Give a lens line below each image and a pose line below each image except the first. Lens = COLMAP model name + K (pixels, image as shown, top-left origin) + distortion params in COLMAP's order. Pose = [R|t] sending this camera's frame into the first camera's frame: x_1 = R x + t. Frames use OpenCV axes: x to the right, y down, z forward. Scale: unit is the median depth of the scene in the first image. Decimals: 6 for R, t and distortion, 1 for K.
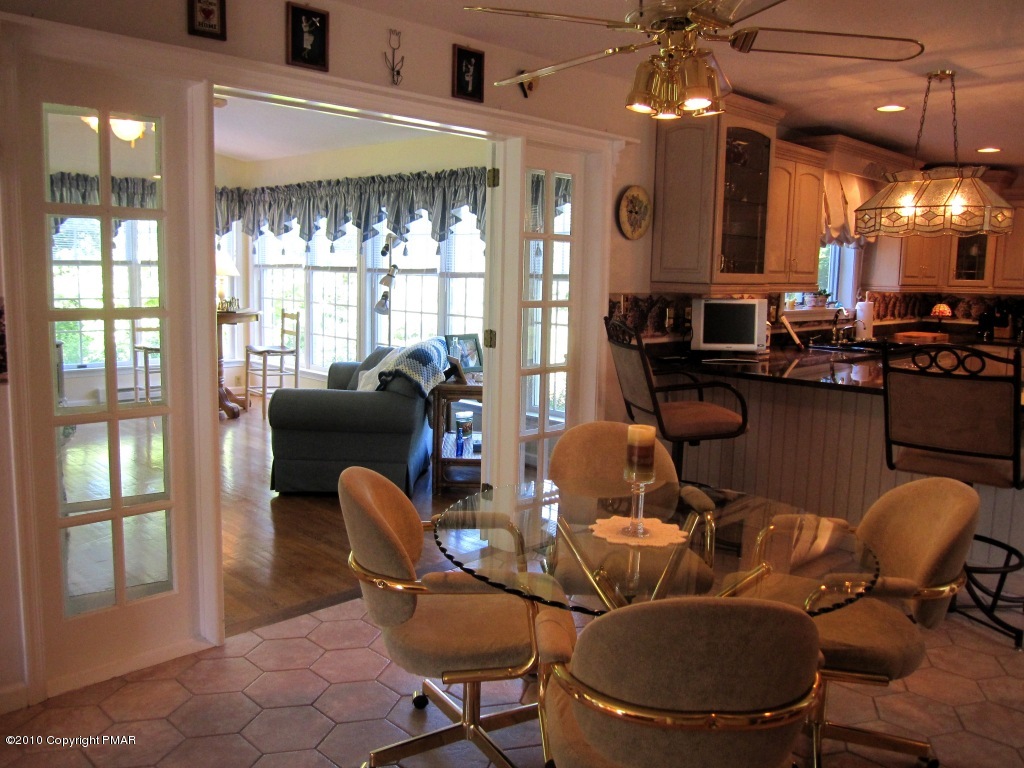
lens RADIAL K [[842.6, 0, 508.1], [0, 842.6, 381.2], [0, 0, 1]] dist [-0.087414, 0.063020]
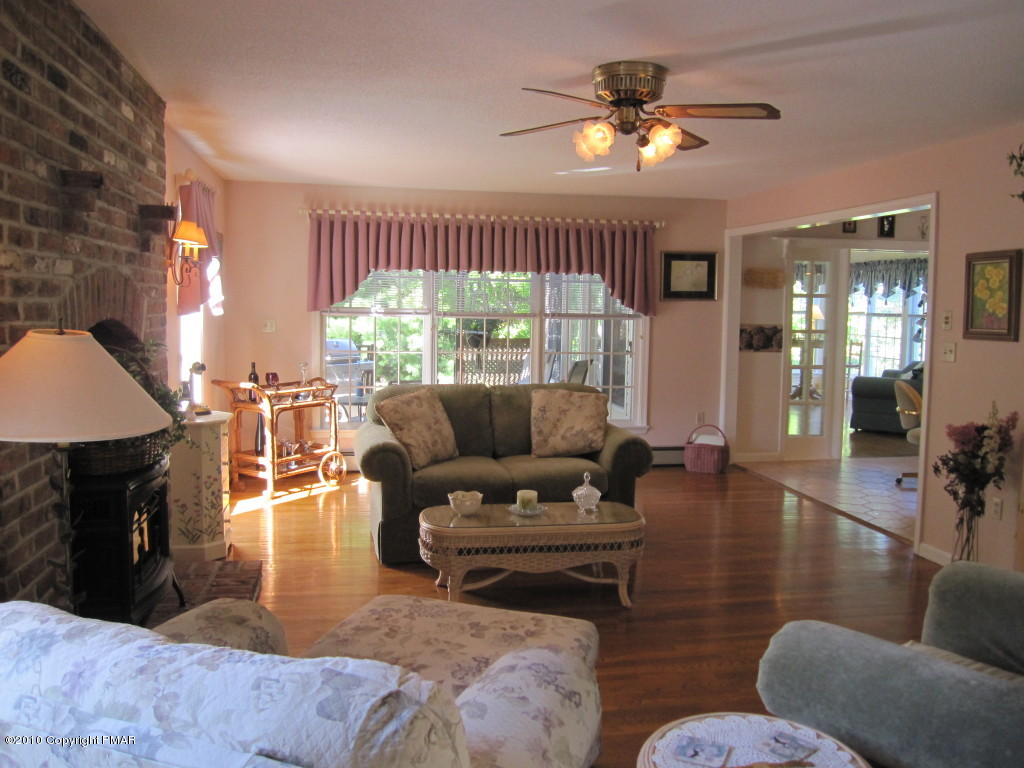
lens RADIAL K [[842.6, 0, 508.1], [0, 842.6, 381.2], [0, 0, 1]] dist [-0.087414, 0.063020]
pose [[0.816598, 0.034402, -0.576181, 0.123735], [-0.064850, 0.997370, -0.032359, 0.093933], [0.573552, 0.063790, 0.816681, -0.727643]]
